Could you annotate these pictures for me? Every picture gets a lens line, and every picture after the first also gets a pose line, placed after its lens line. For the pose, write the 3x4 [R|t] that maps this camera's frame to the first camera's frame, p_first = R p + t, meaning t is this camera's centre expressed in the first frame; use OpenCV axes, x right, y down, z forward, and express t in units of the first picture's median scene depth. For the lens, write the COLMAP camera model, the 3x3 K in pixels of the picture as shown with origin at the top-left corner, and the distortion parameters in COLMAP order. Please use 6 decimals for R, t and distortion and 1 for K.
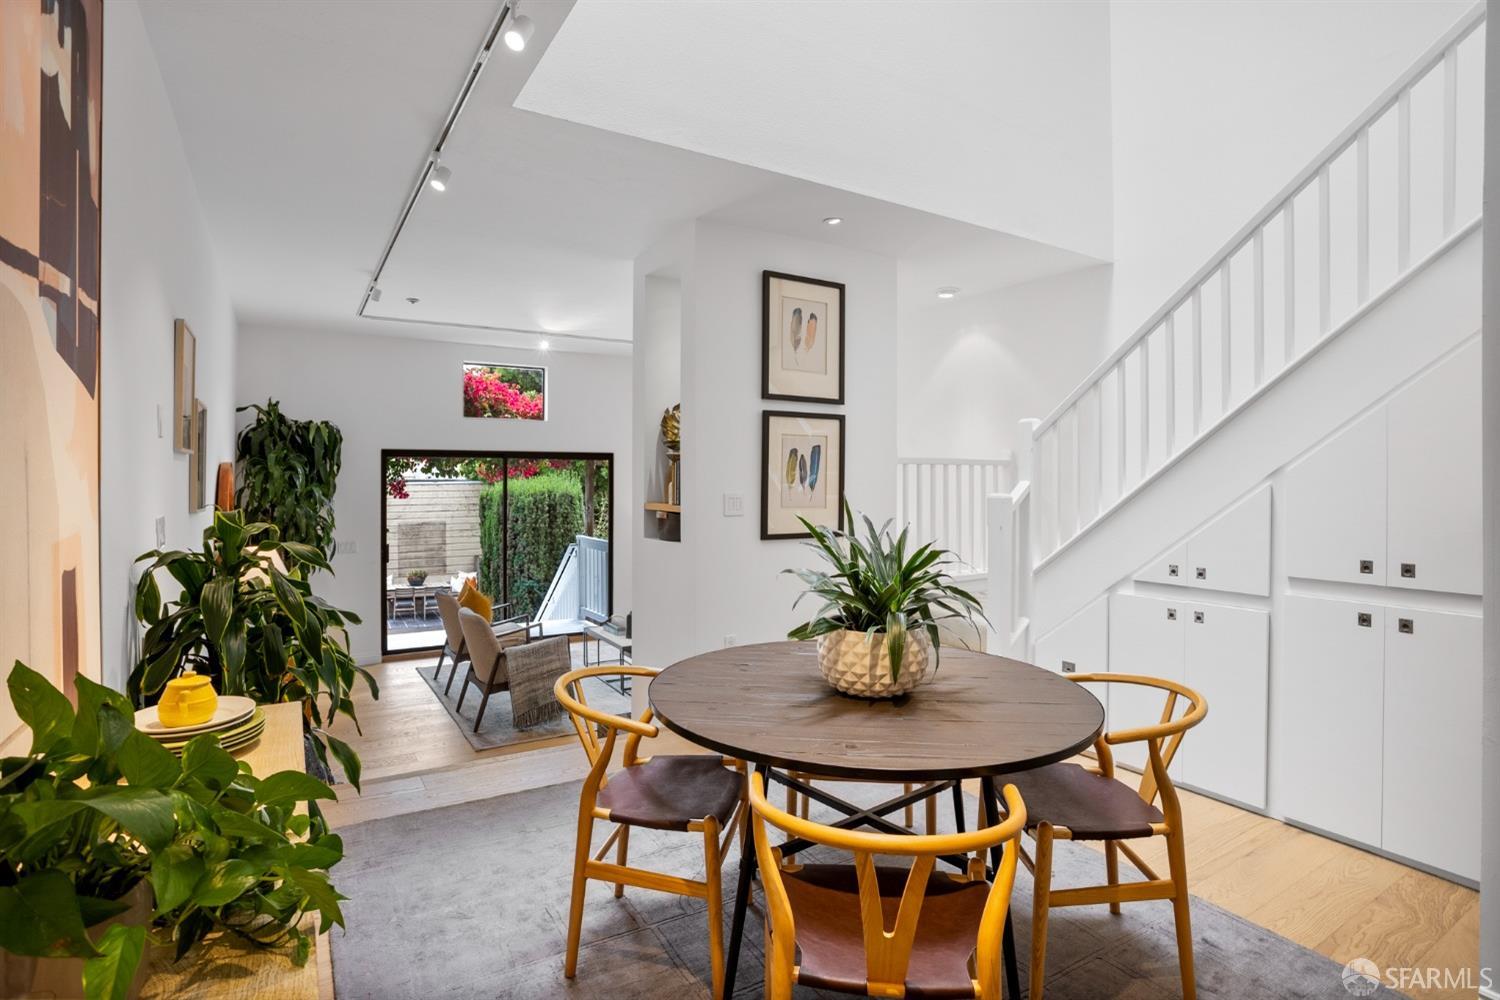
lens RADIAL K [[748.5, 0, 720.3], [0, 748.5, 481.8], [0, 0, 1]] dist [-0.063118, 0.025723]
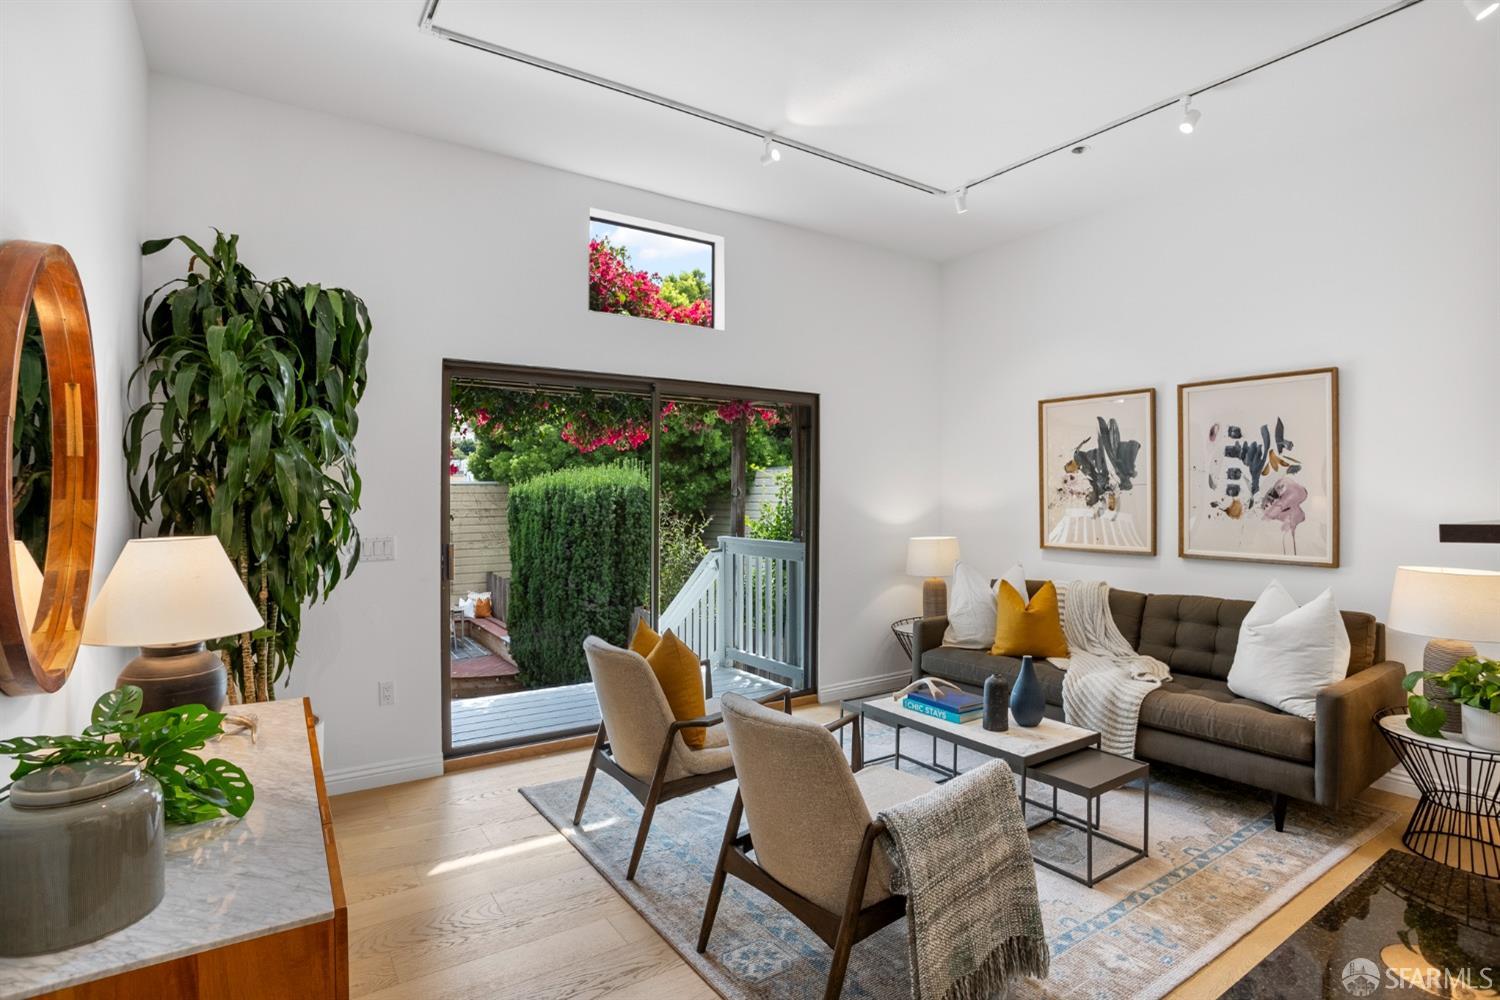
lens RADIAL K [[748.5, 0, 730.9], [0, 748.5, 501.3], [0, 0, 1]] dist [-0.063118, 0.025723]
pose [[0.998955, 0.001792, 0.045661, -0.333424], [-0.001904, 0.999995, 0.002413, 0.062796], [-0.045657, -0.002497, 0.998954, 0.564337]]
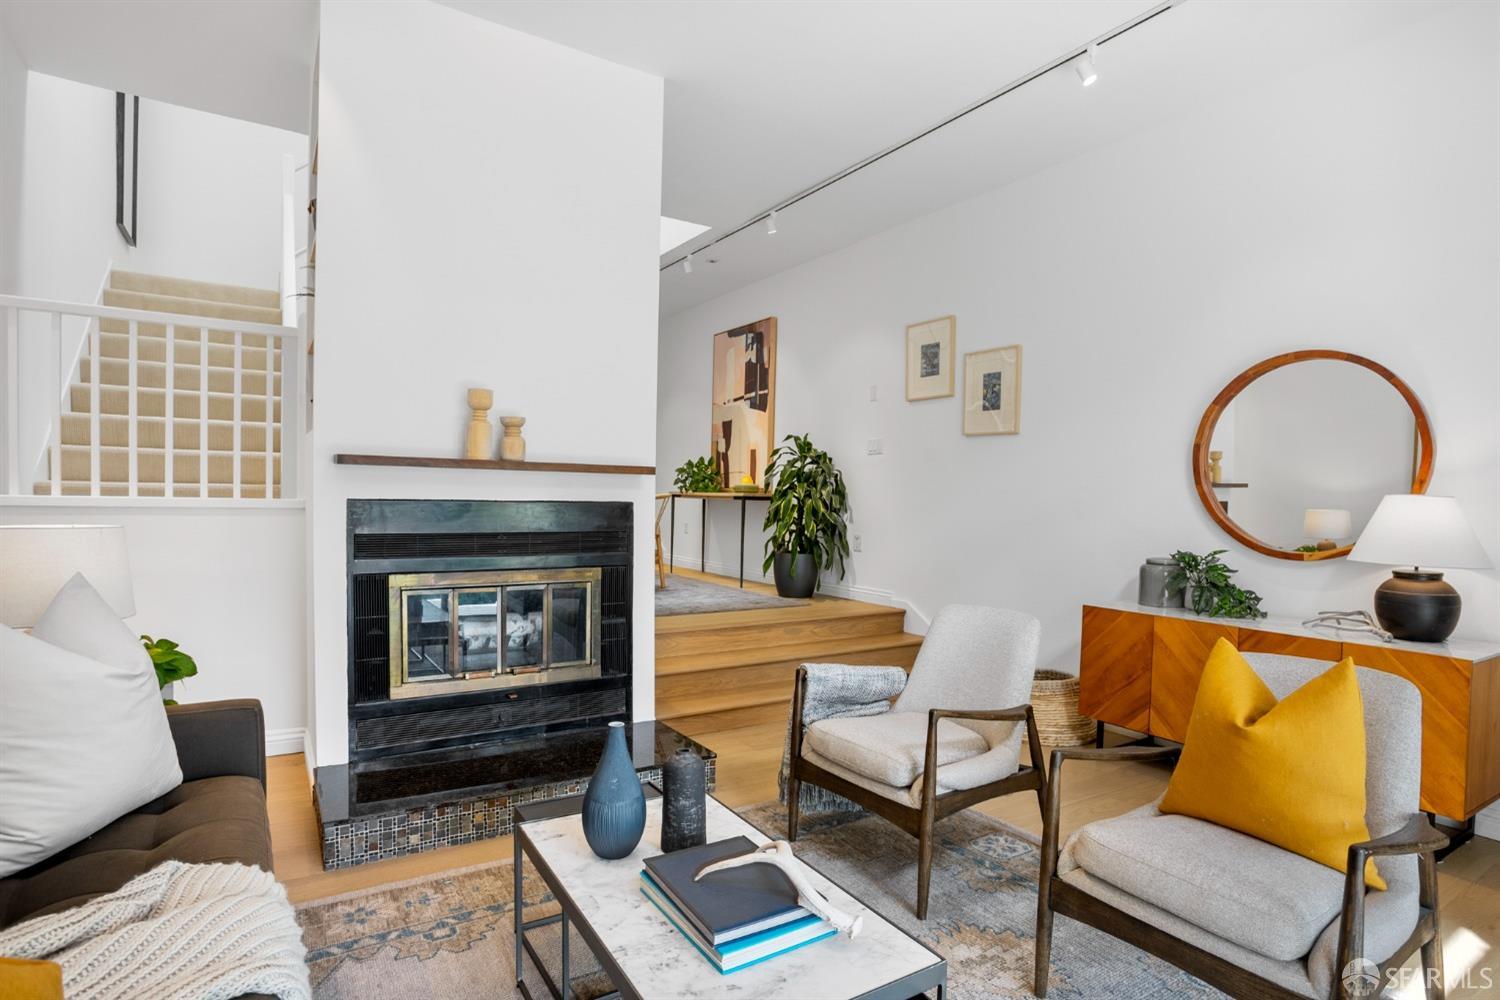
lens RADIAL K [[748.5, 0, 739.9], [0, 748.5, 527.7], [0, 0, 1]] dist [-0.063118, 0.025723]
pose [[-0.999215, -0.019872, -0.034273, -0.135446], [-0.021364, 0.998814, 0.043748, 0.089849], [0.033363, 0.044446, -0.998455, 1.331853]]
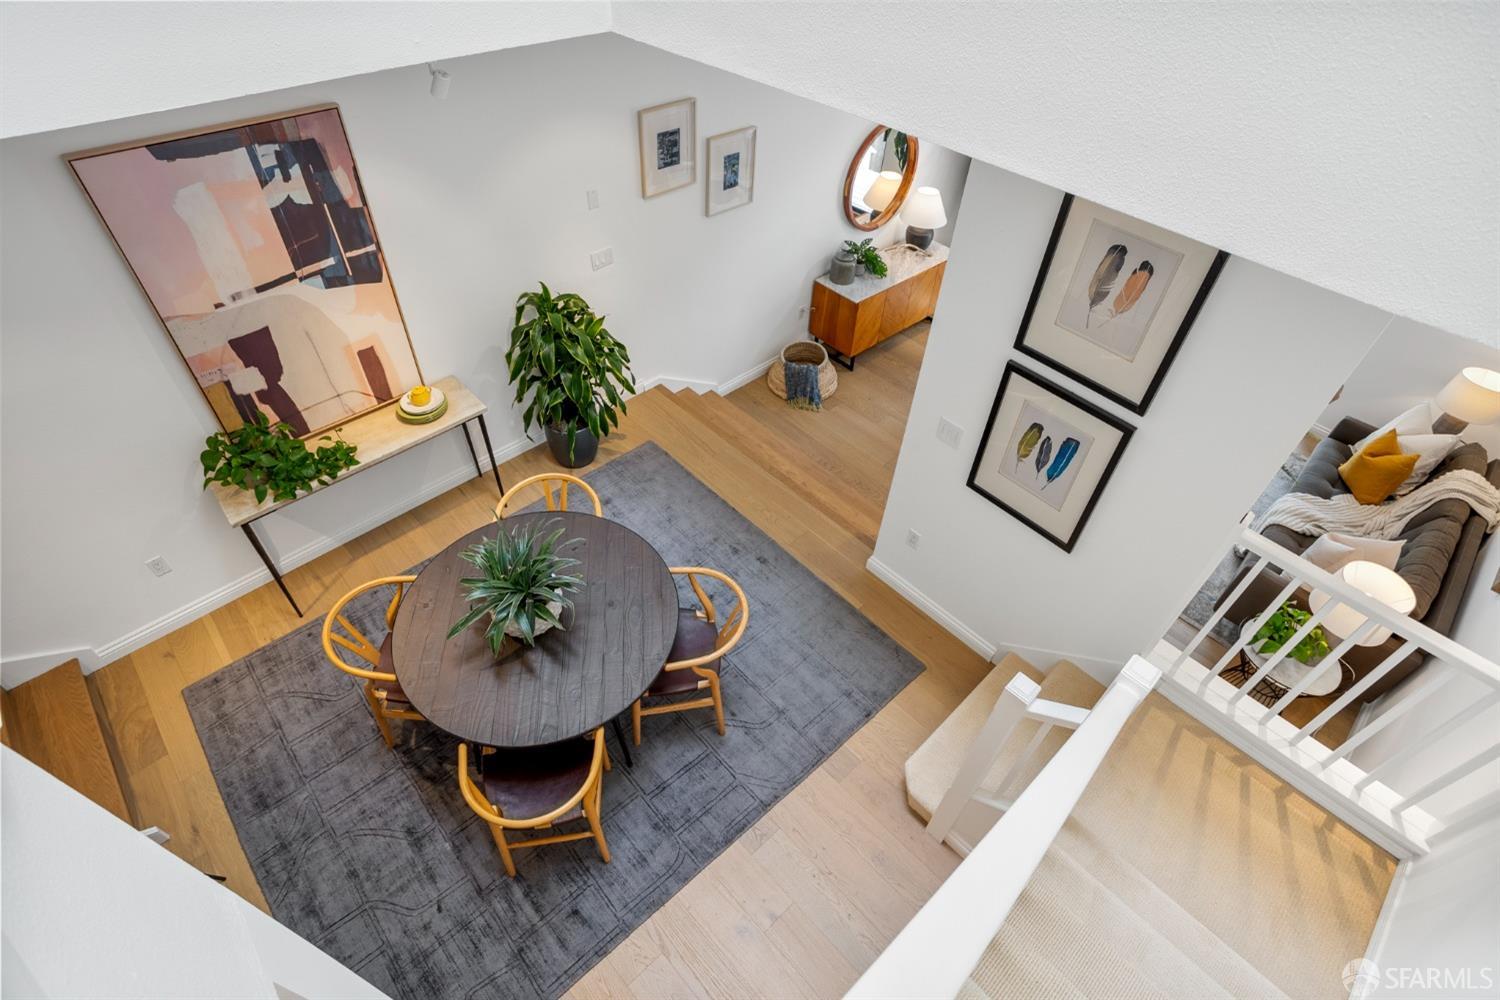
lens RADIAL K [[748.5, 0, 743.8], [0, 748.5, 494.4], [0, 0, 1]] dist [-0.063118, 0.025723]
pose [[0.221221, 0.692745, -0.686415, 0.402395], [-0.030644, 0.708444, 0.705102, -0.345882], [0.974742, -0.134949, 0.177951, 0.404329]]
